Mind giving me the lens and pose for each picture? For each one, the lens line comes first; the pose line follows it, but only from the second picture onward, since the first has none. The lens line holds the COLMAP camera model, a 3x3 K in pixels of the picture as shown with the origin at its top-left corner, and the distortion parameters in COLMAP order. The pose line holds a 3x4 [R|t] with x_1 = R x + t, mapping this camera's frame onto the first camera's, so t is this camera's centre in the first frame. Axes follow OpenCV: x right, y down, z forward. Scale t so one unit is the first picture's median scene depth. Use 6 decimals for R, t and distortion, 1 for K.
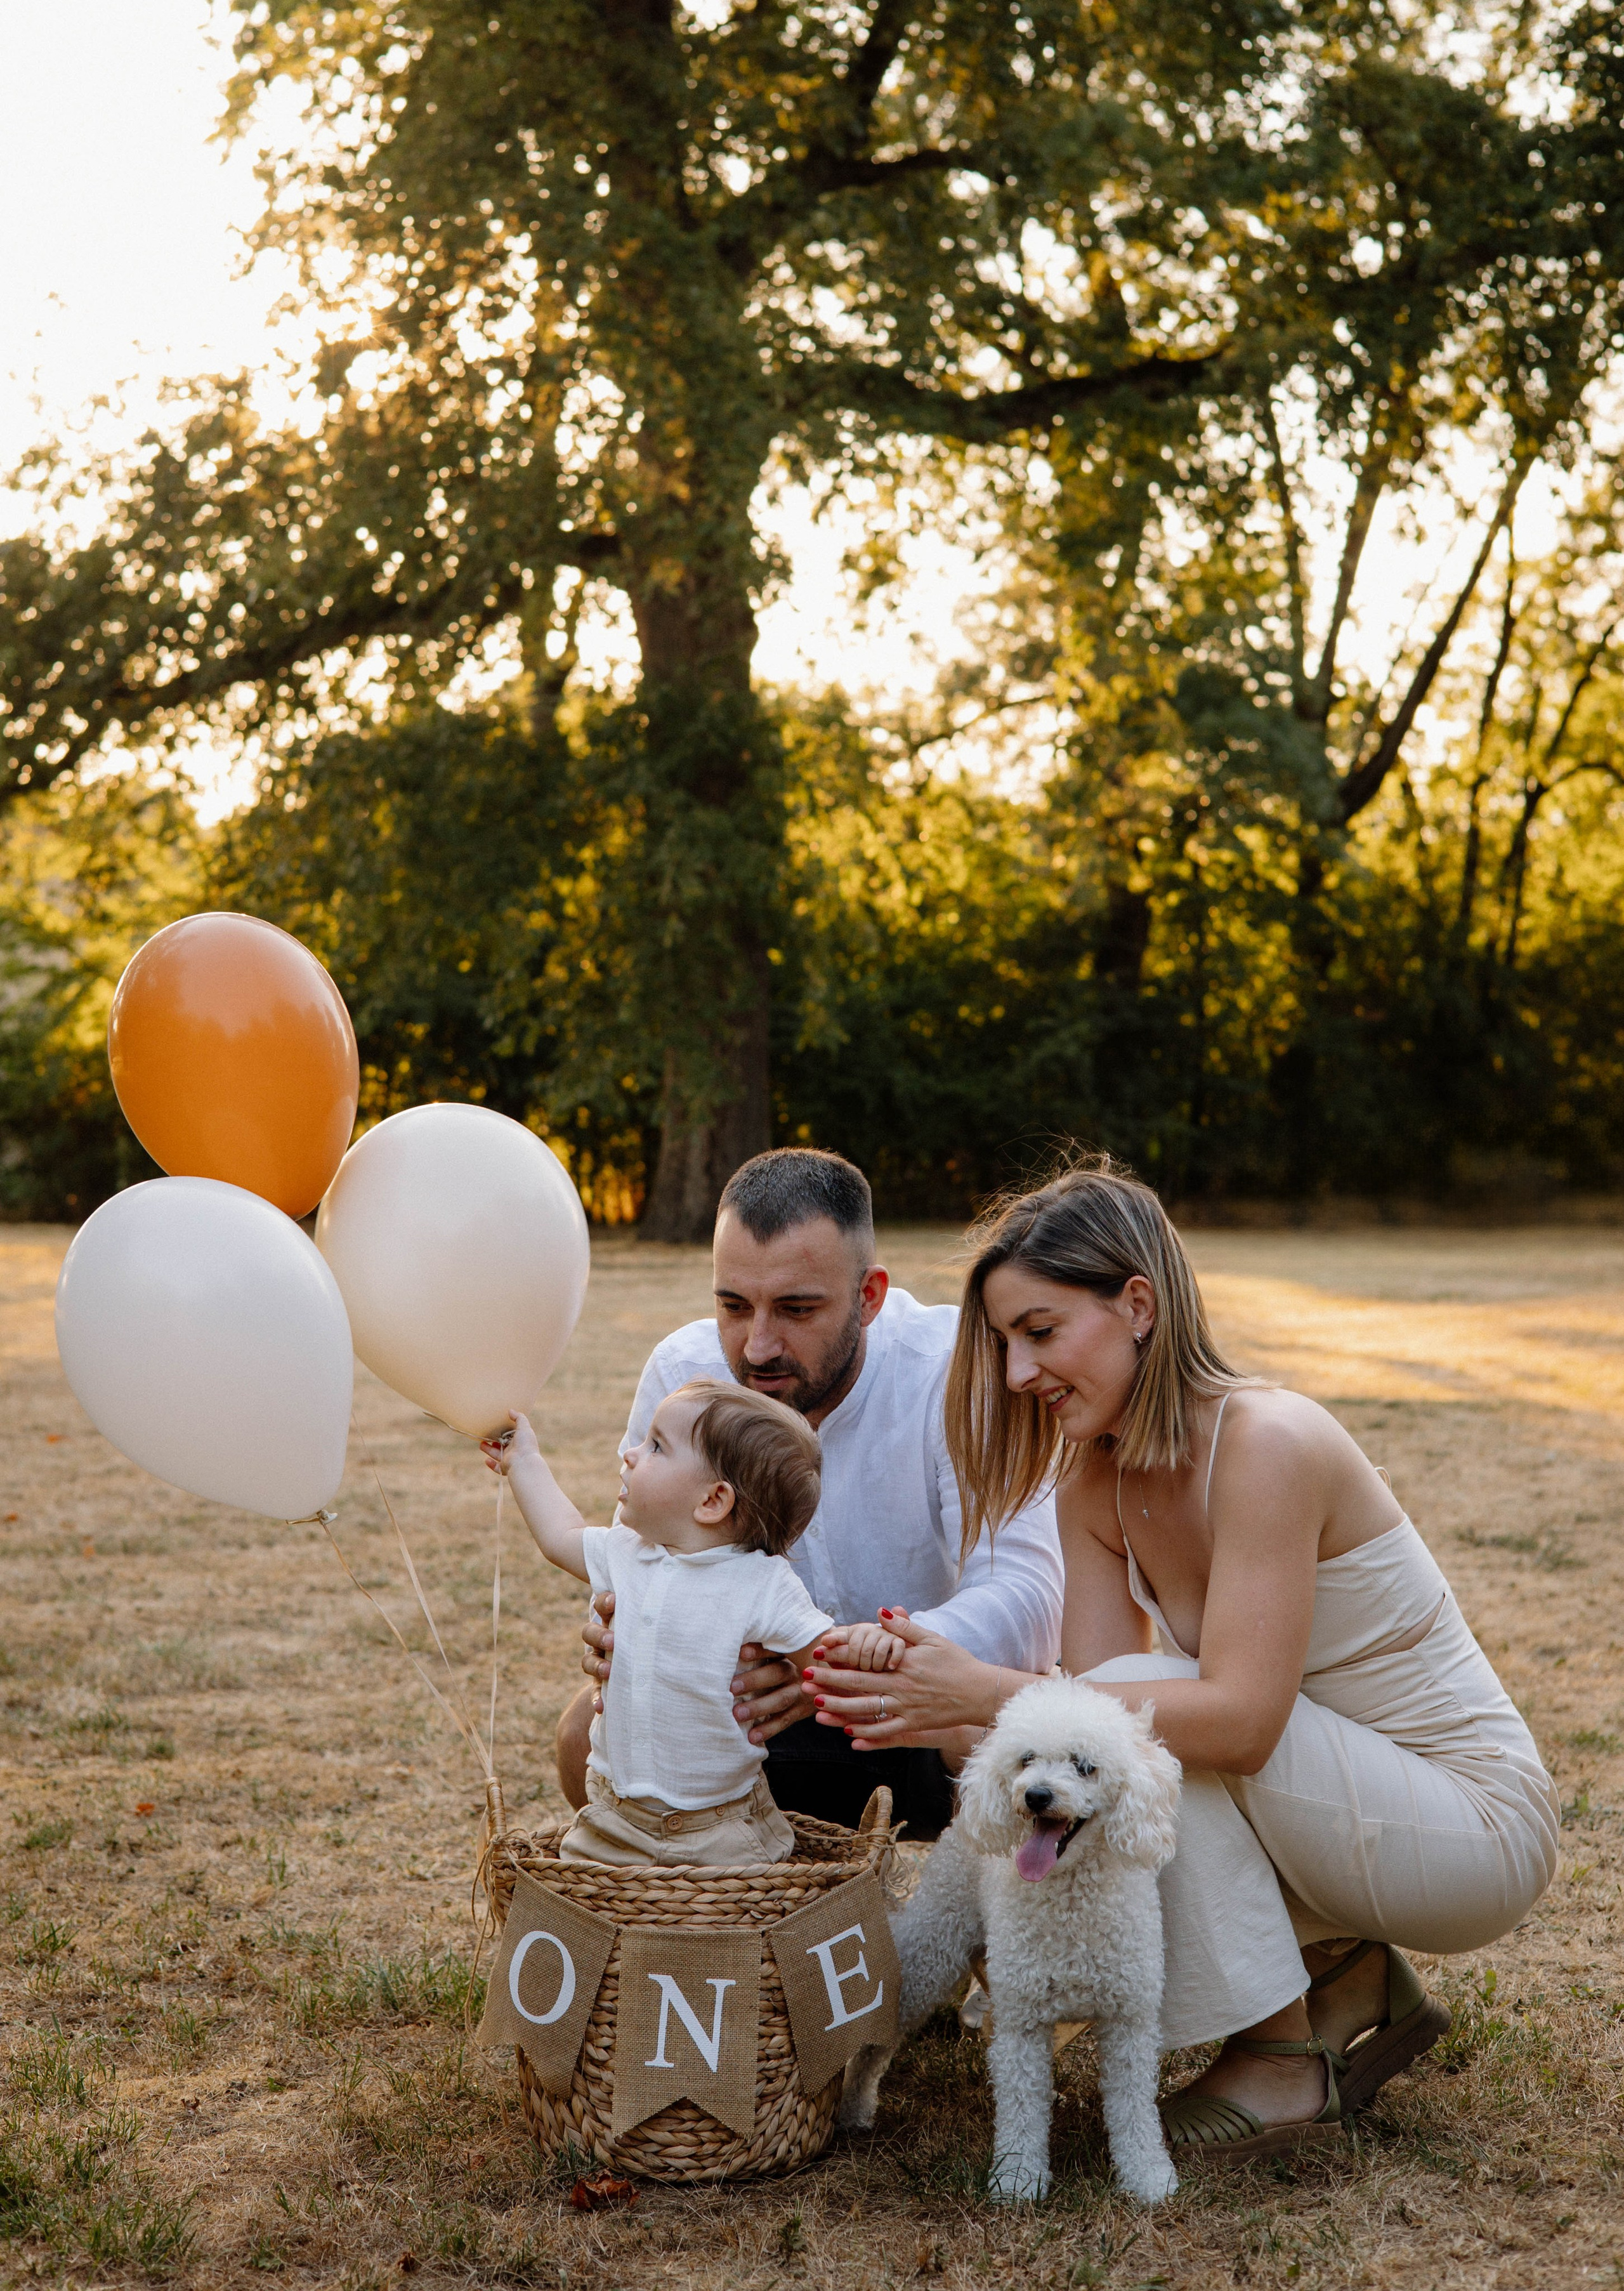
lens RADIAL K [[3906.5, 0, 719.6], [0, 3906.5, 986.6], [0, 0, 1]] dist [0.030978, -0.123465]
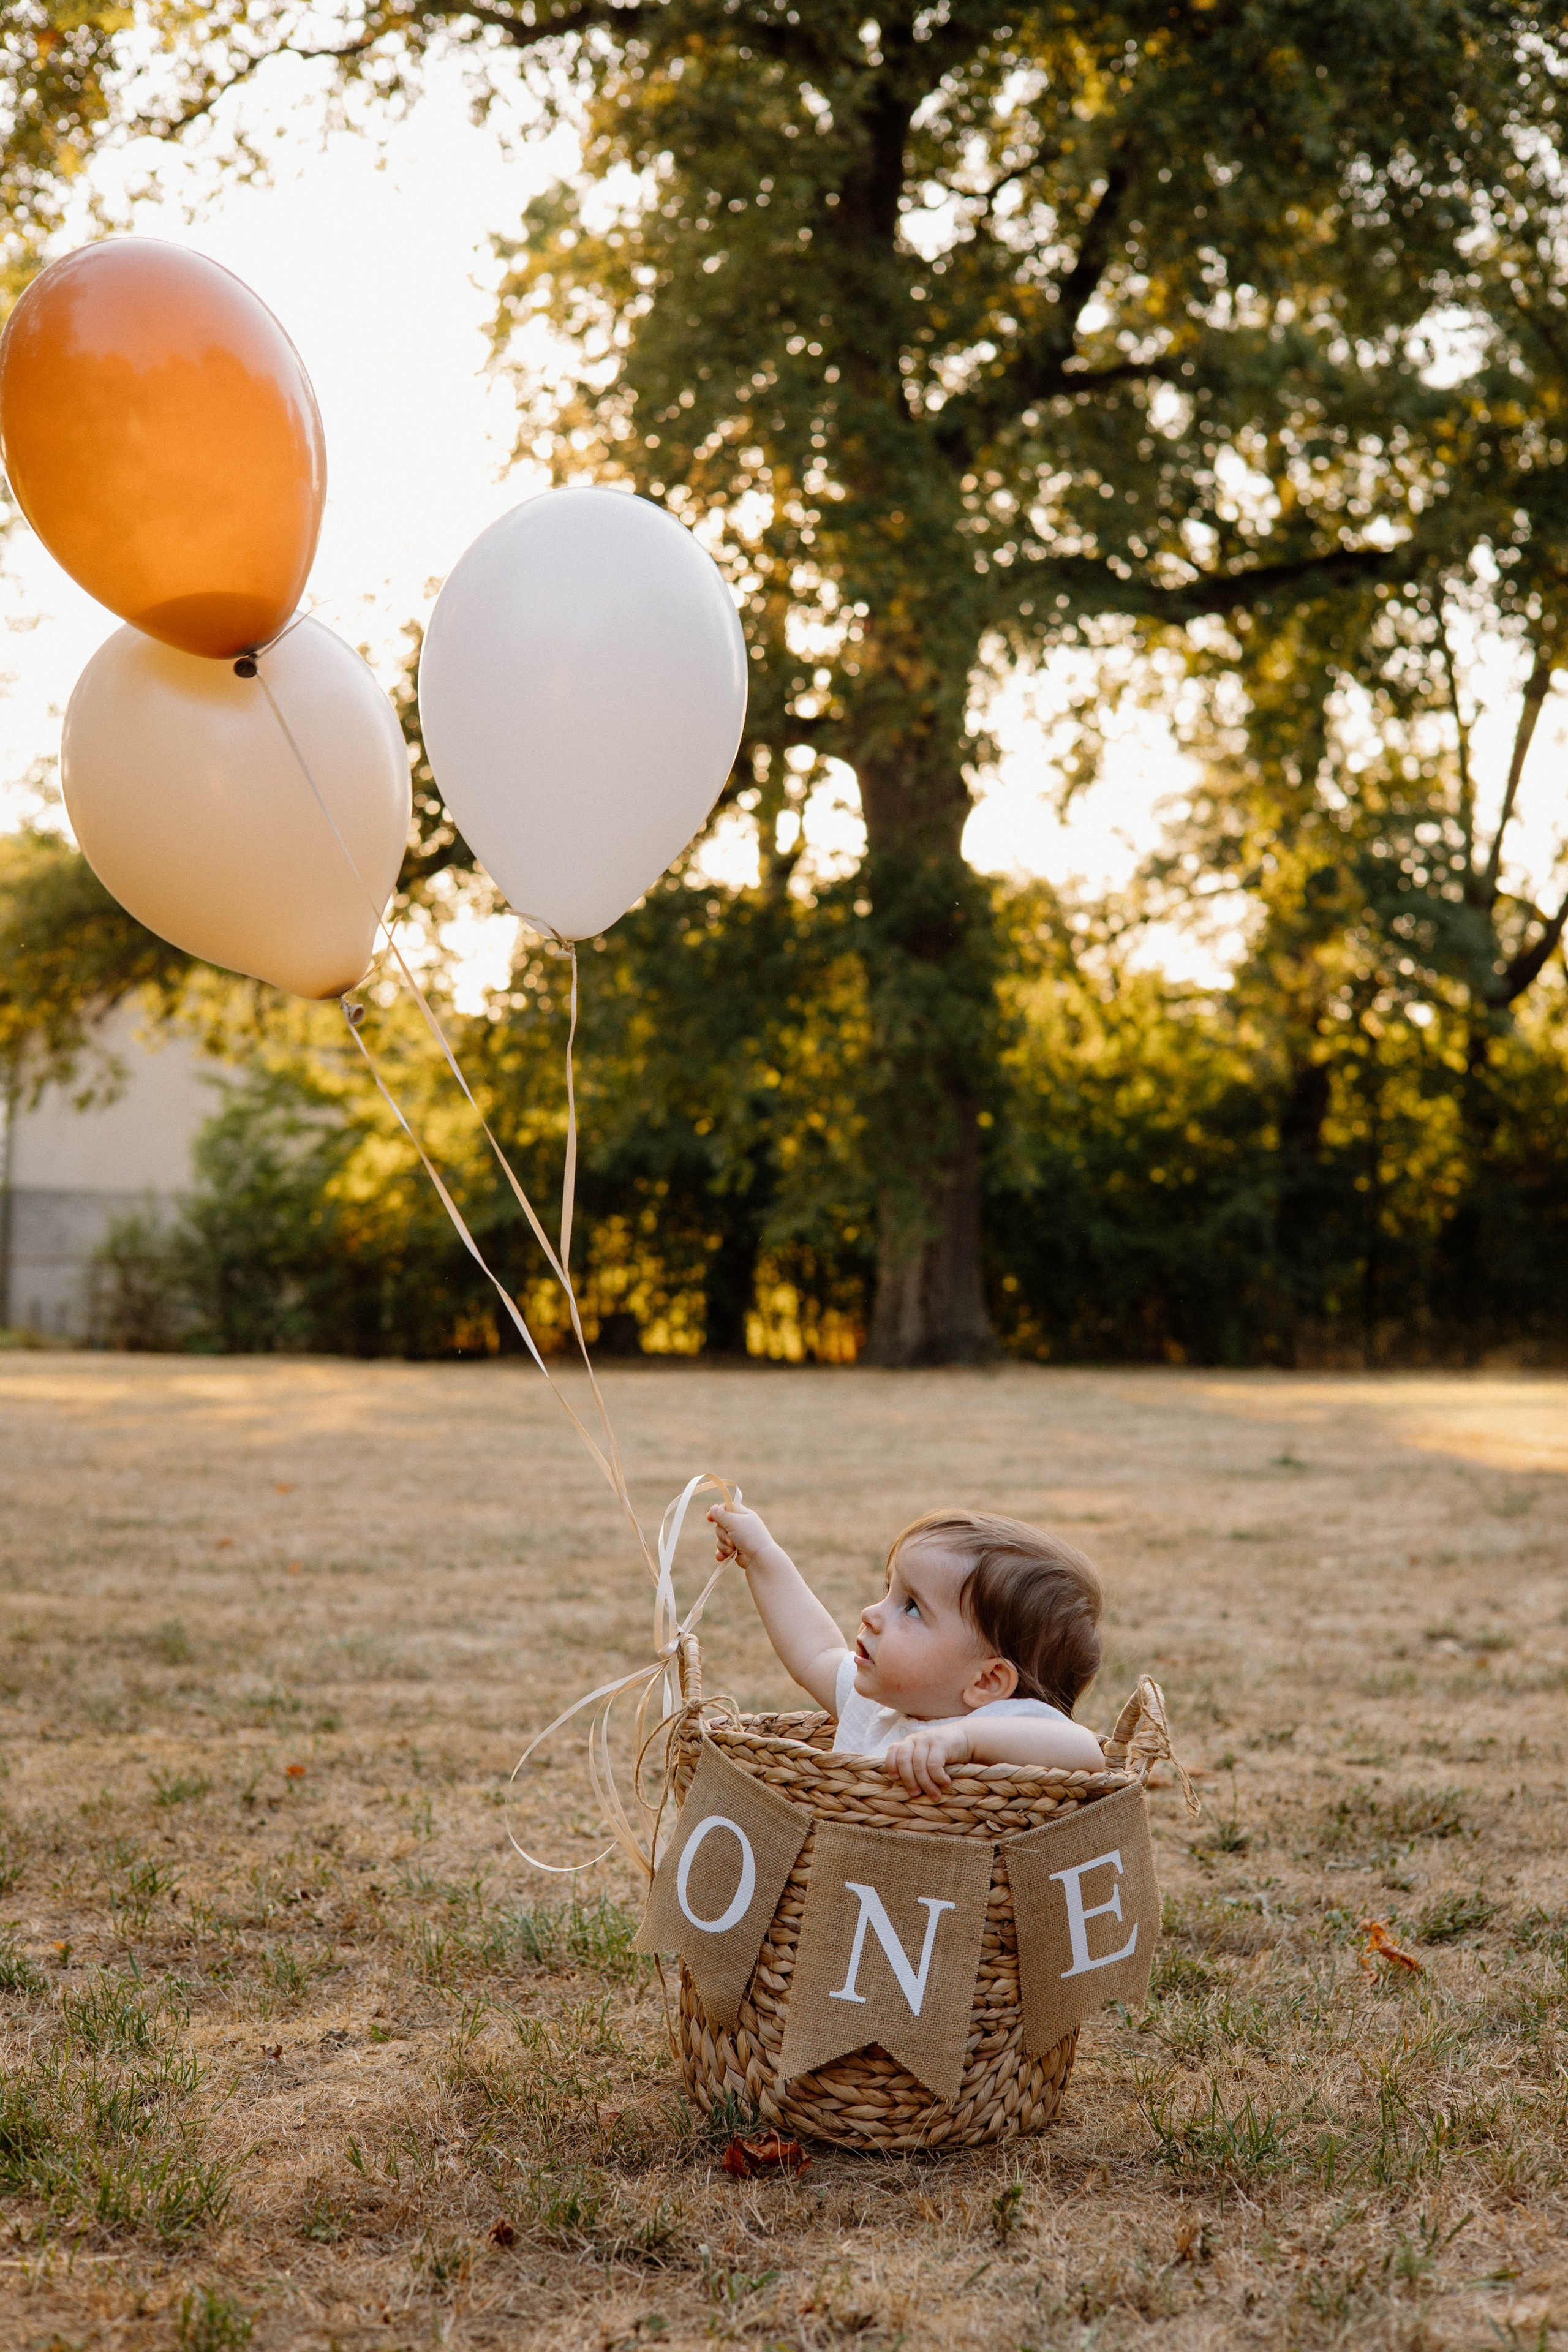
lens RADIAL K [[3481.6, 0, 784.0], [0, 3481.6, 1176.0], [0, 0, 1]] dist [0.016338, -0.075947]
pose [[0.999047, 0.006087, -0.043210, 0.001236], [-0.006117, 0.999981, -0.000545, 0.054585], [0.043206, 0.000809, 0.999066, 0.147604]]
